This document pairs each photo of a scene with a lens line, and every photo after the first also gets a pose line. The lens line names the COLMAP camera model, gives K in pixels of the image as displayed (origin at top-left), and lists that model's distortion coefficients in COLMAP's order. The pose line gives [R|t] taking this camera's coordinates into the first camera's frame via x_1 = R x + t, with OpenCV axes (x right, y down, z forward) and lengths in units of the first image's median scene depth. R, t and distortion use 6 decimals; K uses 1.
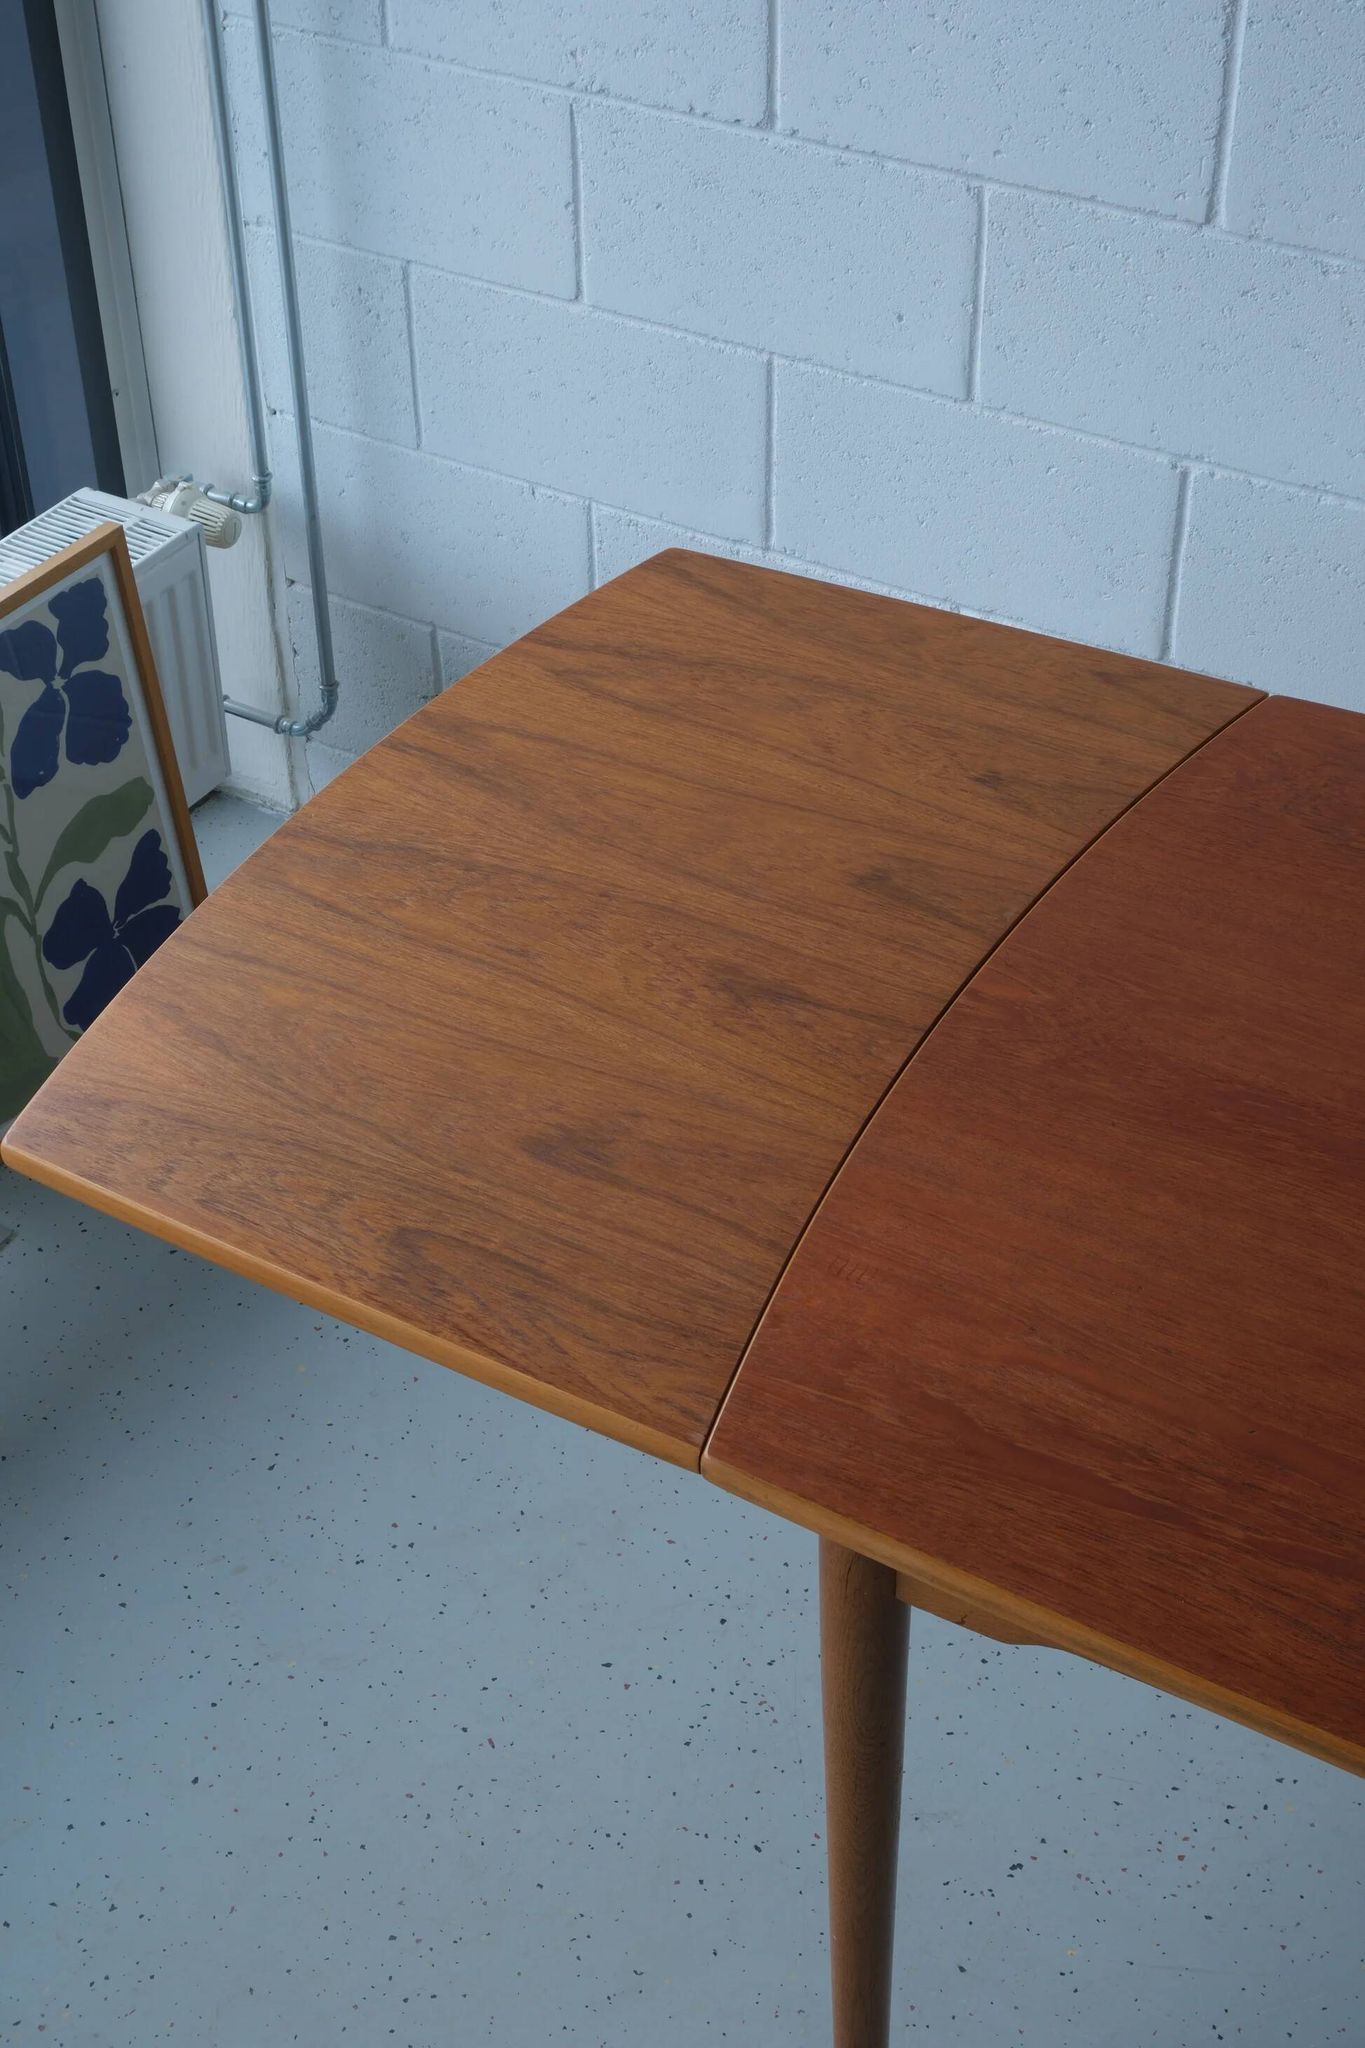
lens RADIAL K [[2837.5, 0, 631.2], [0, 2837.5, 1049.9], [0, 0, 1]] dist [-0.008584, 0.000000]
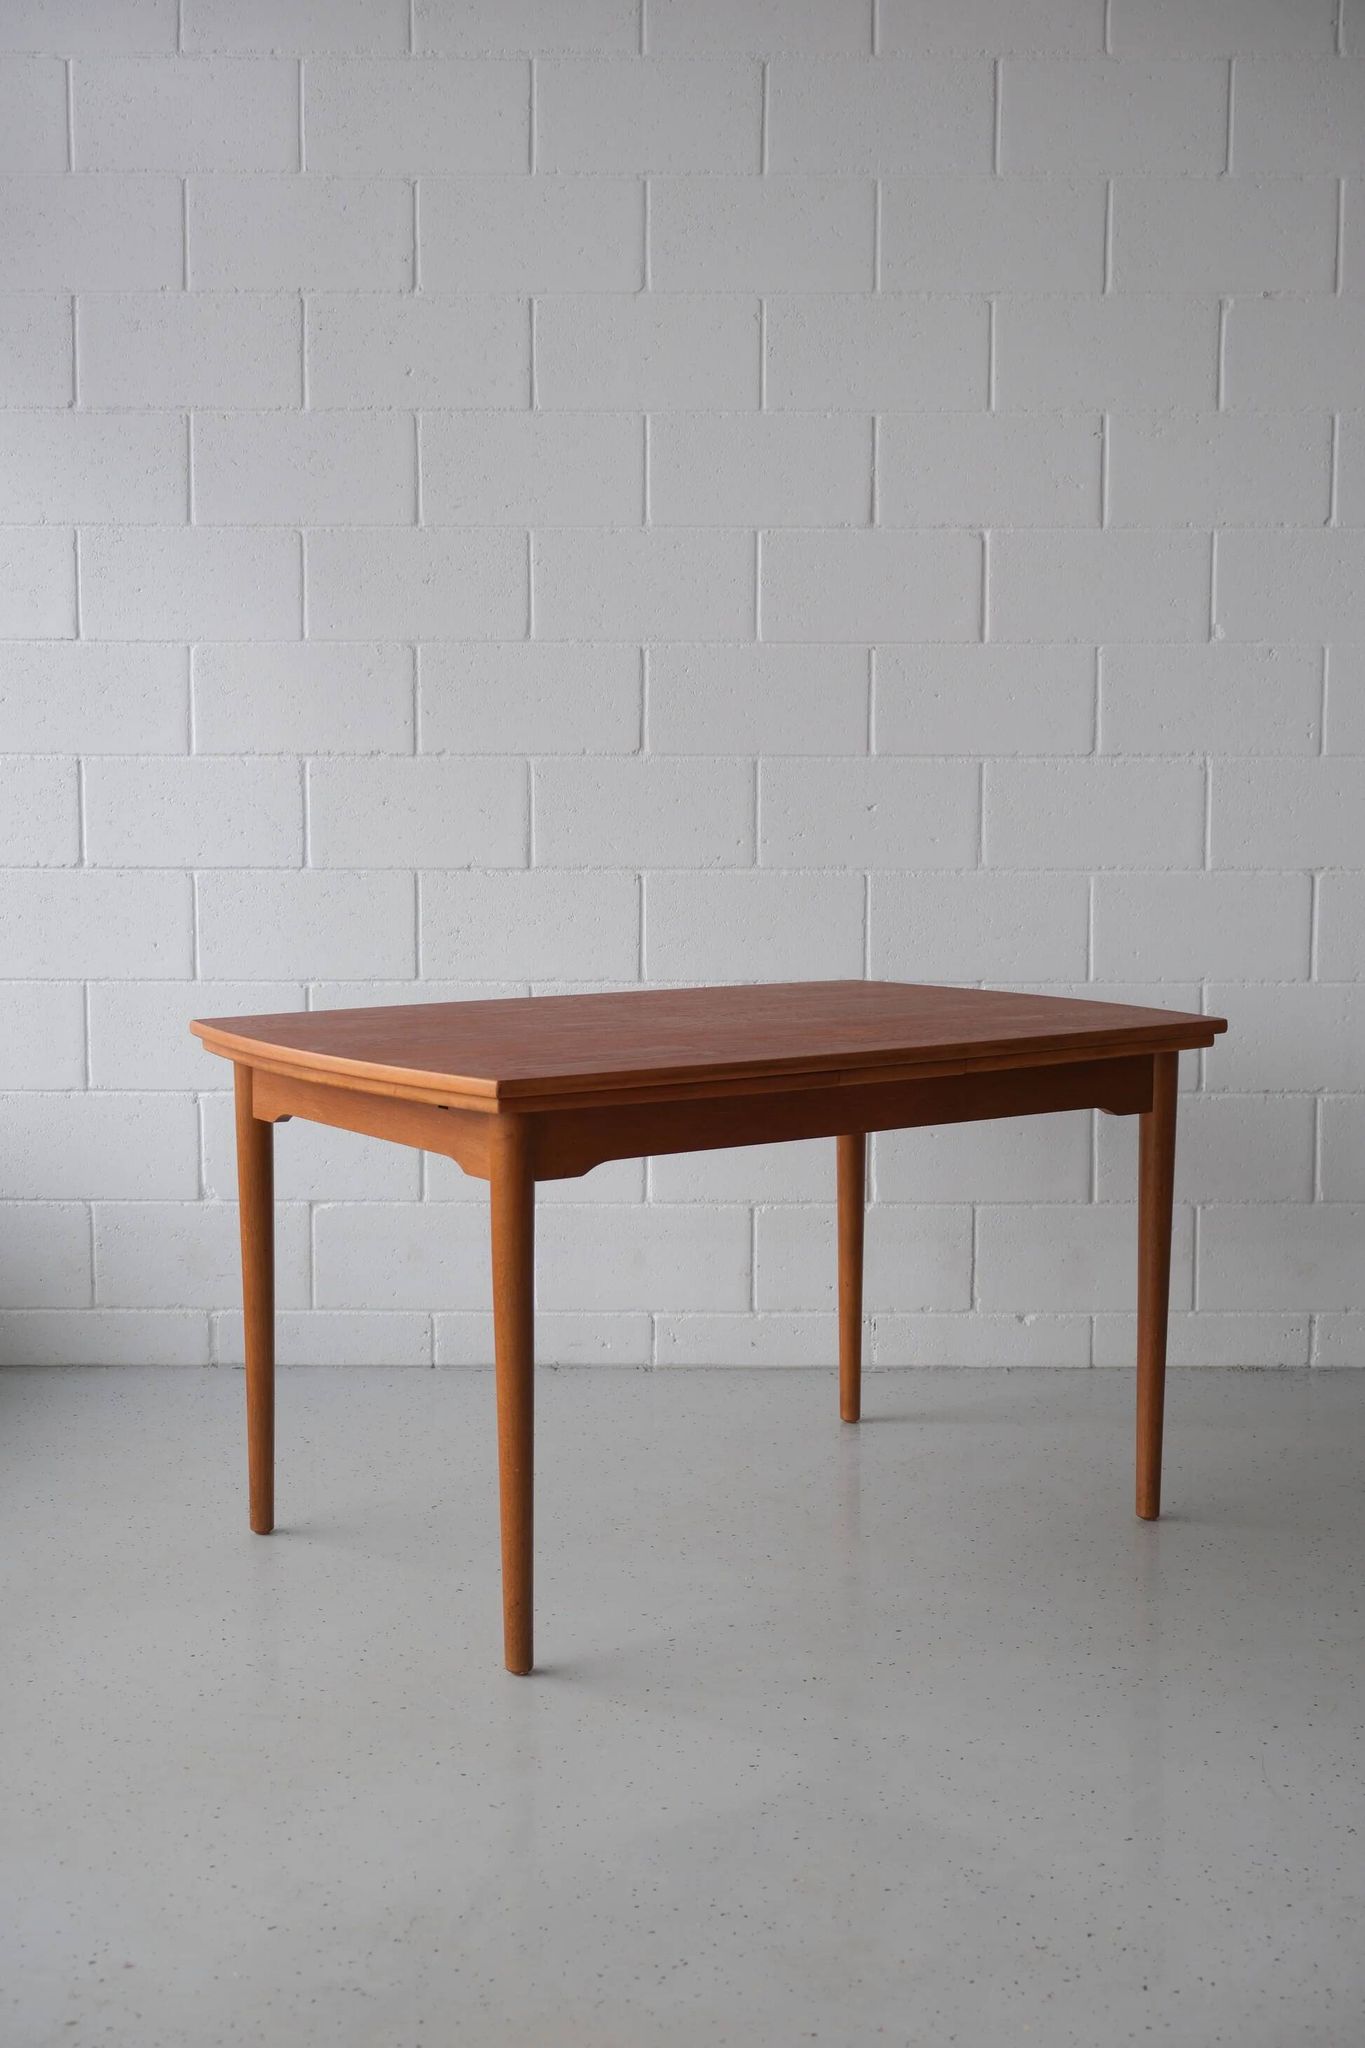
lens RADIAL K [[3035.4, 0, 676.8], [0, 3035.4, 1014.3], [0, 0, 1]] dist [0.020929, 0.000000]
pose [[0.844816, -0.039659, 0.533585, -0.830890], [0.328104, 0.826143, -0.458078, 0.999783], [-0.422650, 0.562064, 0.710951, -0.773733]]
